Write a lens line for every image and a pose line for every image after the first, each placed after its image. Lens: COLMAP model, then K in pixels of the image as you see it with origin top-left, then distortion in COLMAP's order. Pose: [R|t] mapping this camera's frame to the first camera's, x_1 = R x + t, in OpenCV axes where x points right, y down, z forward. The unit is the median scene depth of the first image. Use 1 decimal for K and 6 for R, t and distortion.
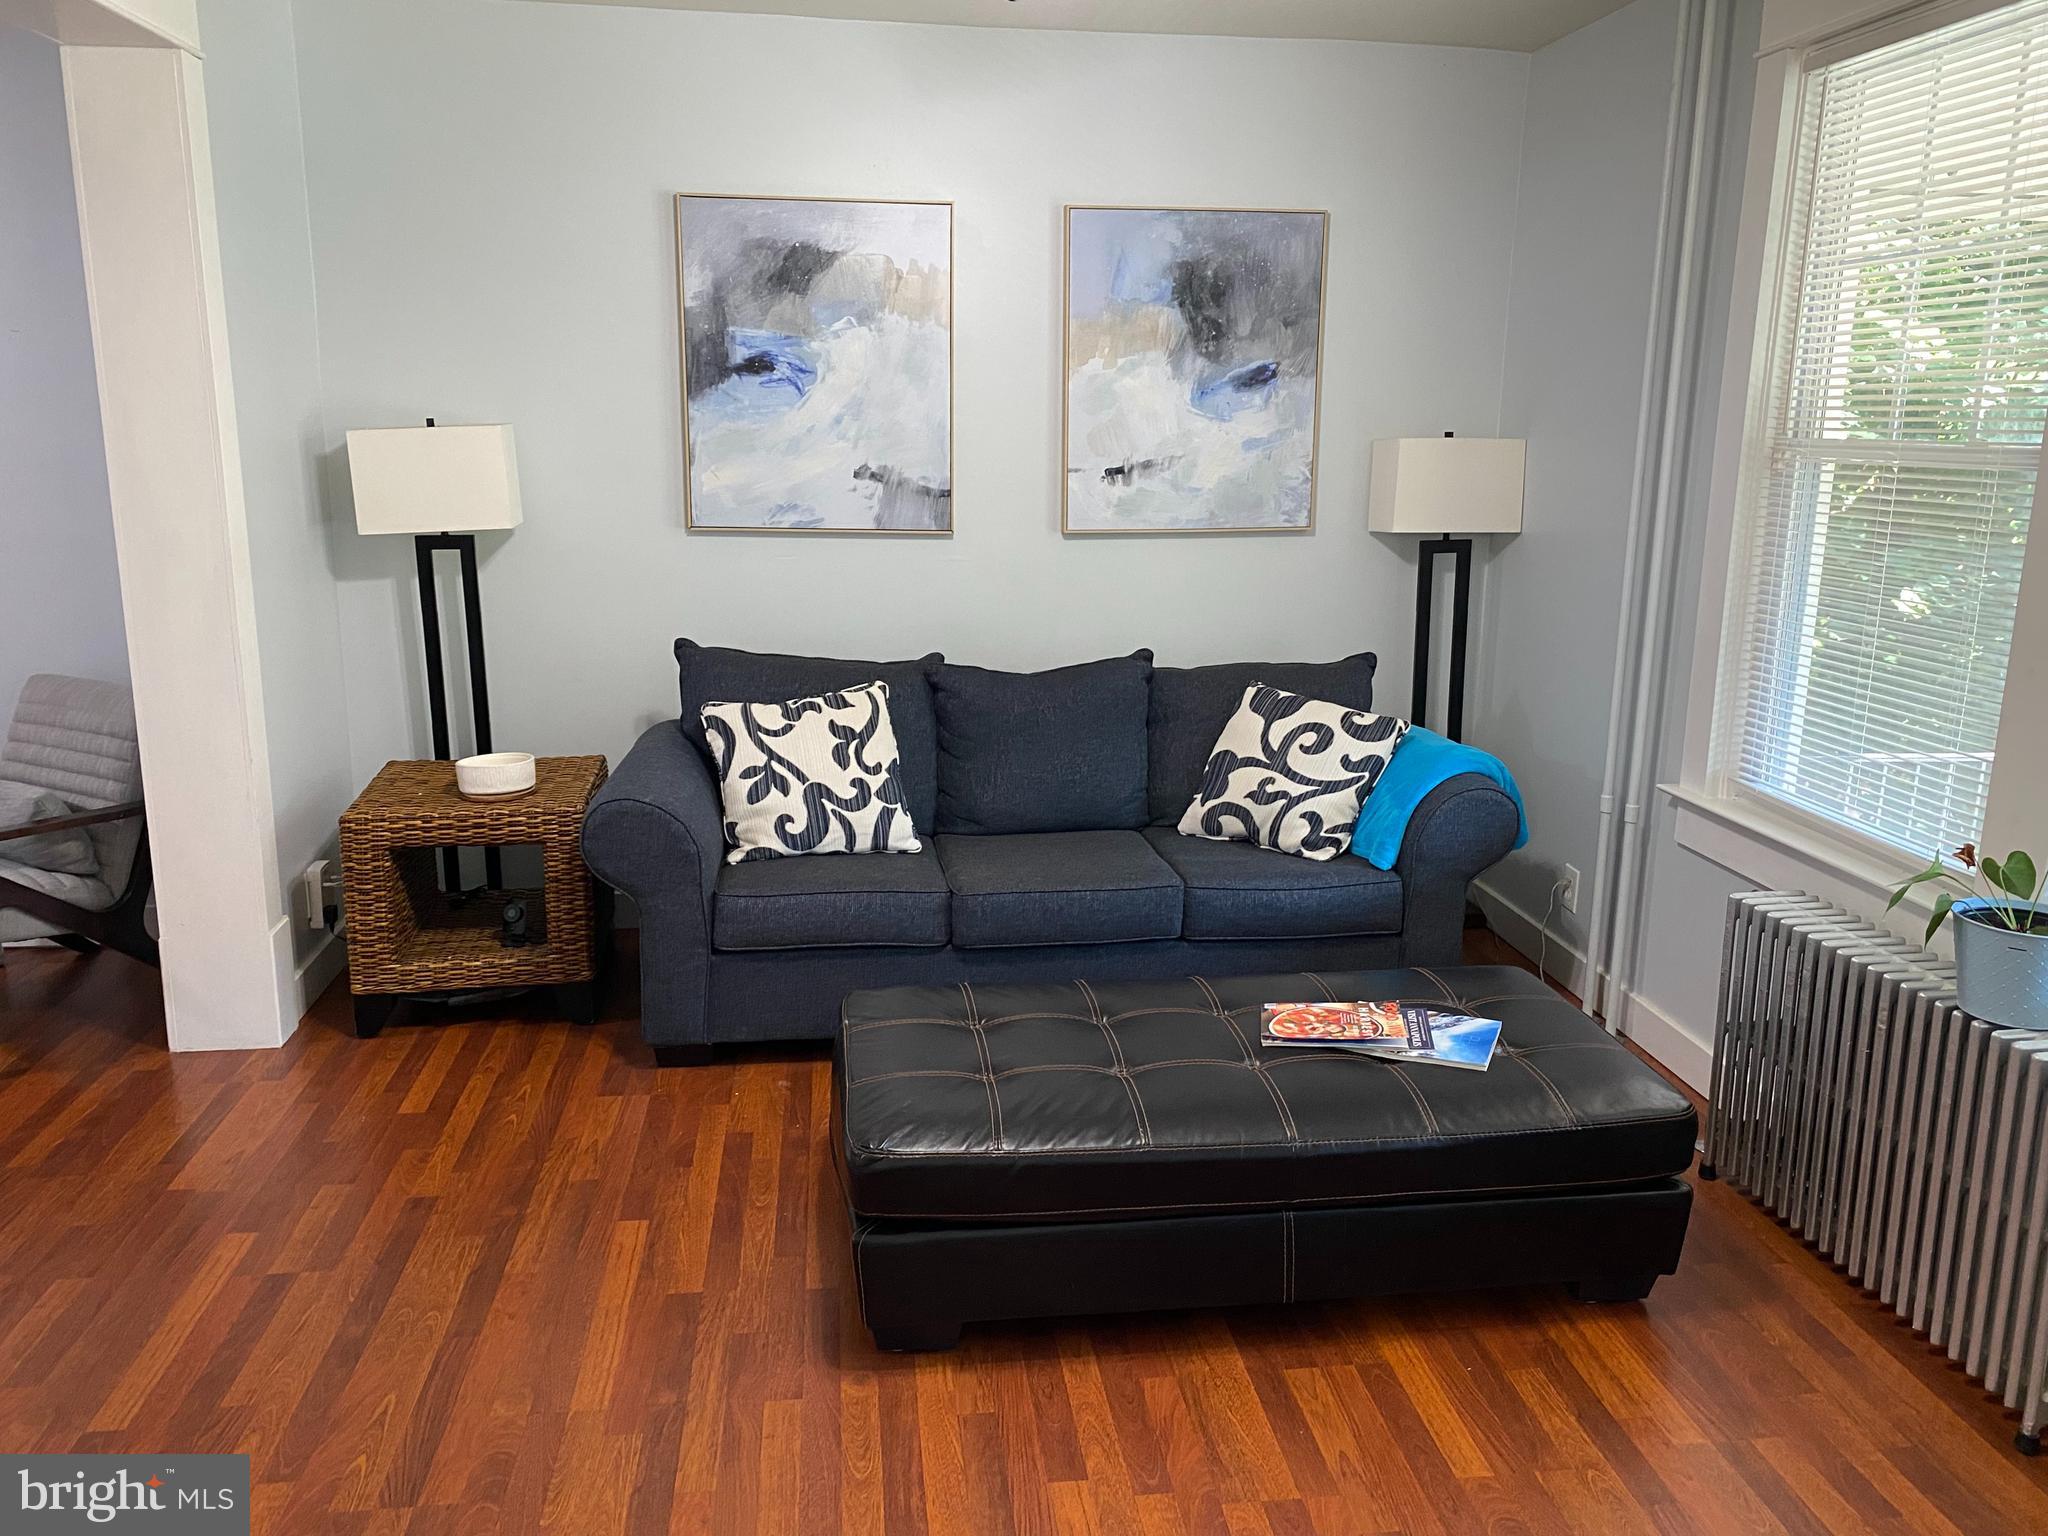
lens RADIAL K [[1569.5, 0, 1024.0], [0, 1569.5, 768.0], [0, 0, 1]] dist [0.127297, -0.322619]
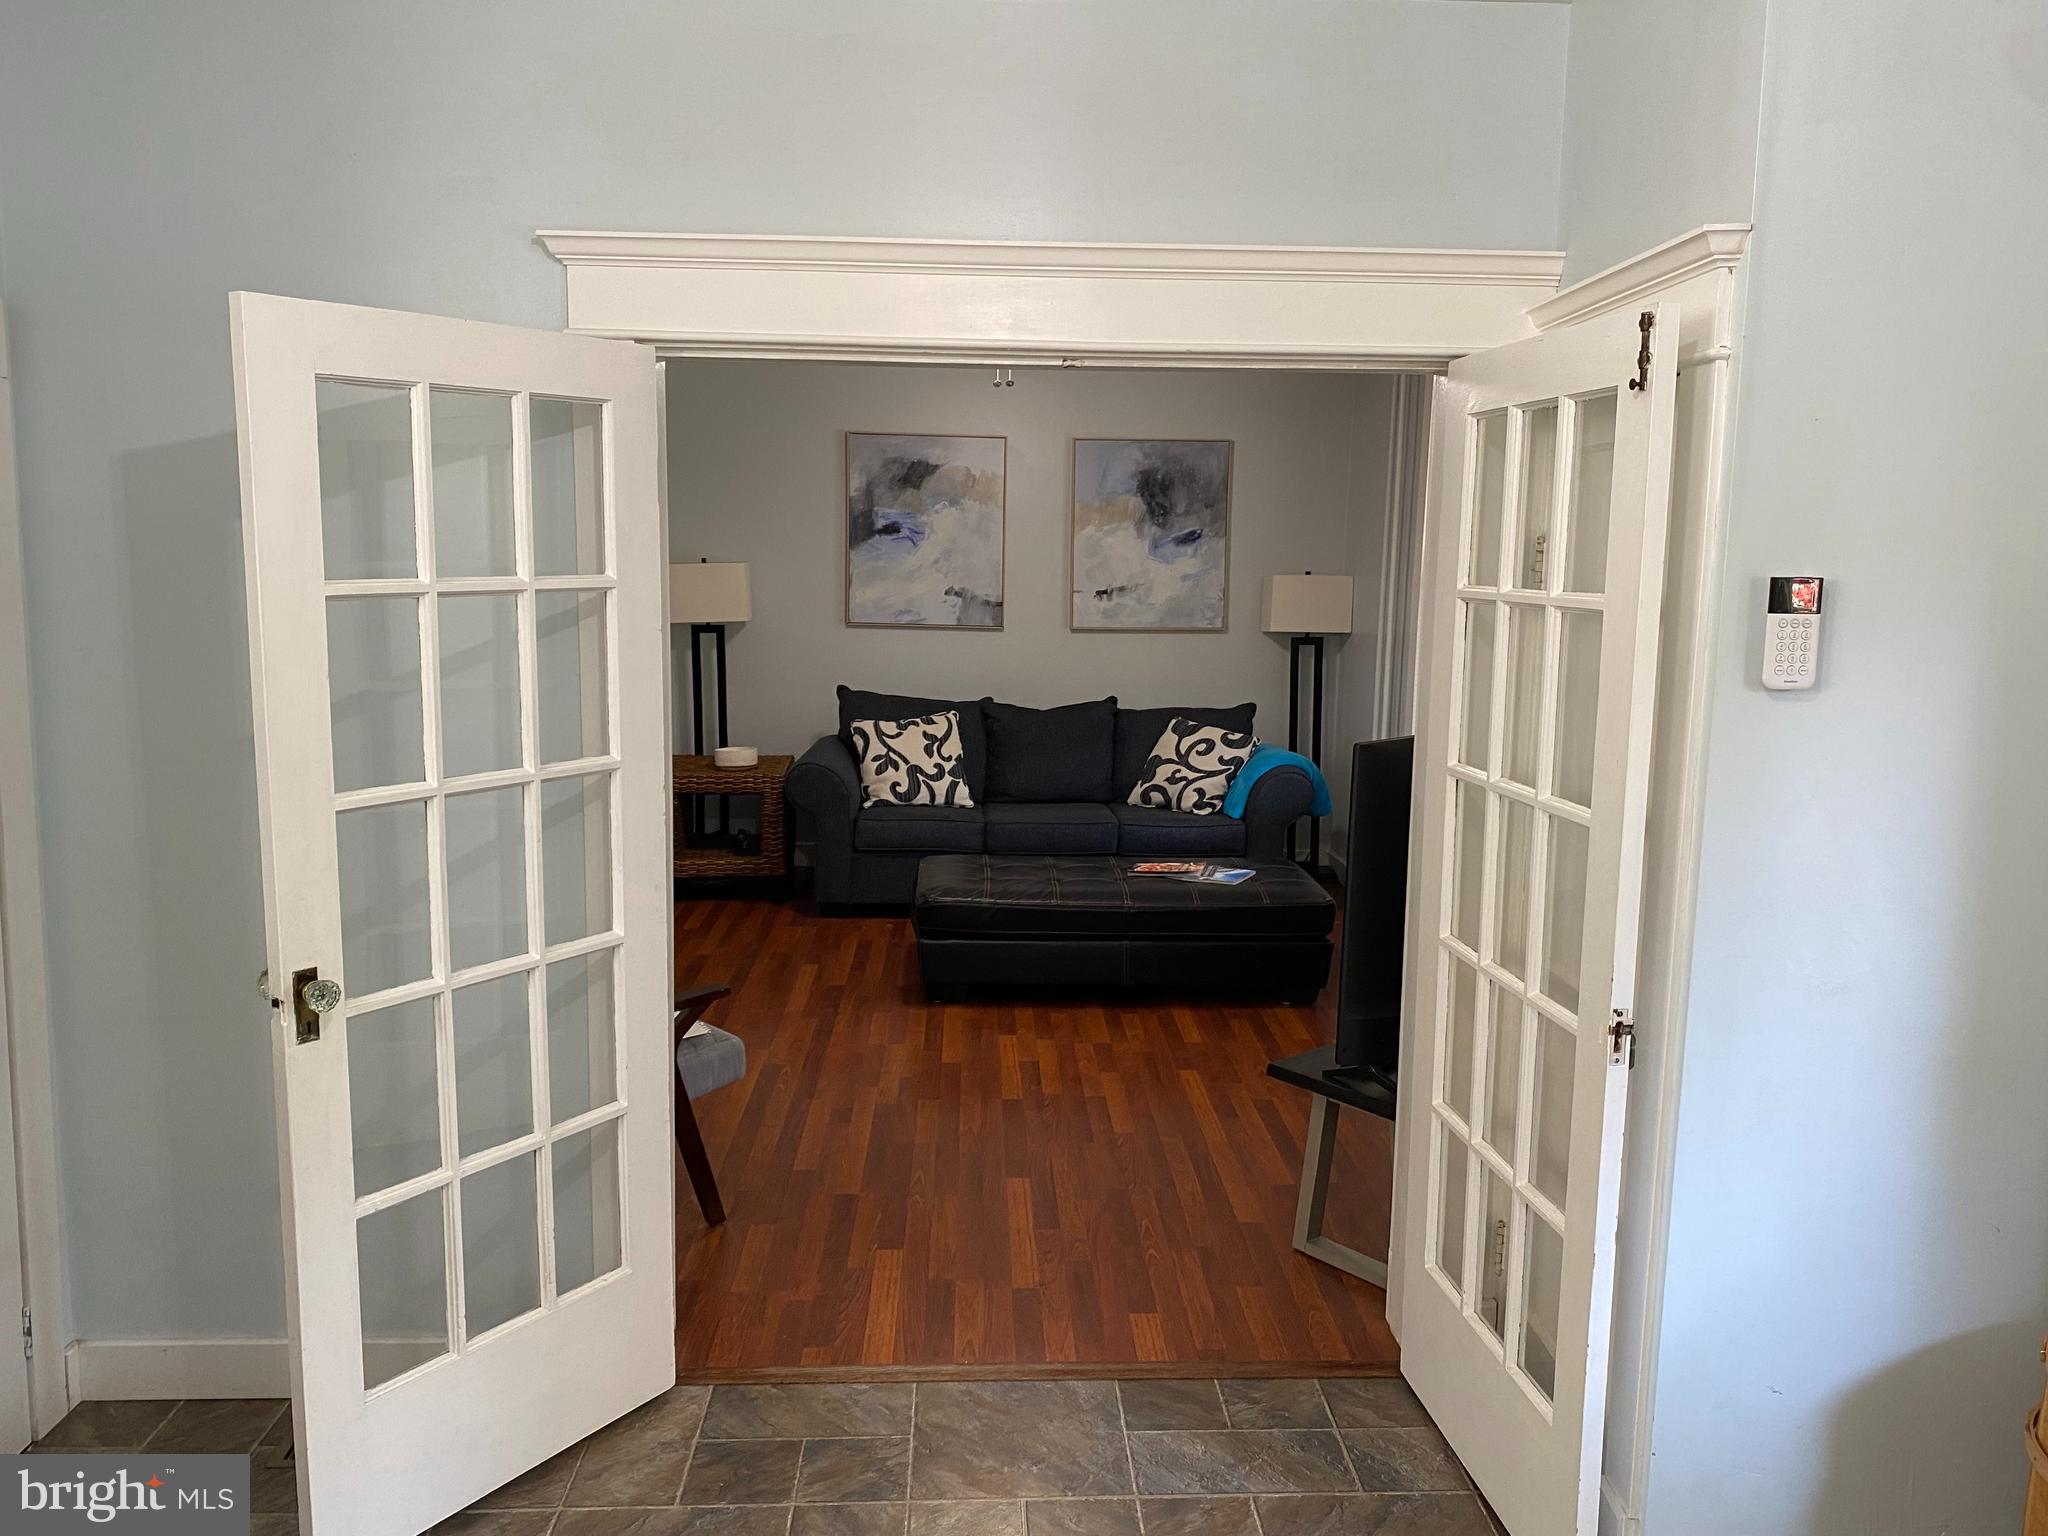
lens RADIAL K [[1569.5, 0, 1024.0], [0, 1569.5, 768.0], [0, 0, 1]] dist [0.127297, -0.322619]
pose [[0.996322, 0.019739, -0.083385, 0.130777], [-0.026692, 0.996183, -0.083108, 0.149763], [0.081426, 0.085028, 0.993046, -0.700948]]
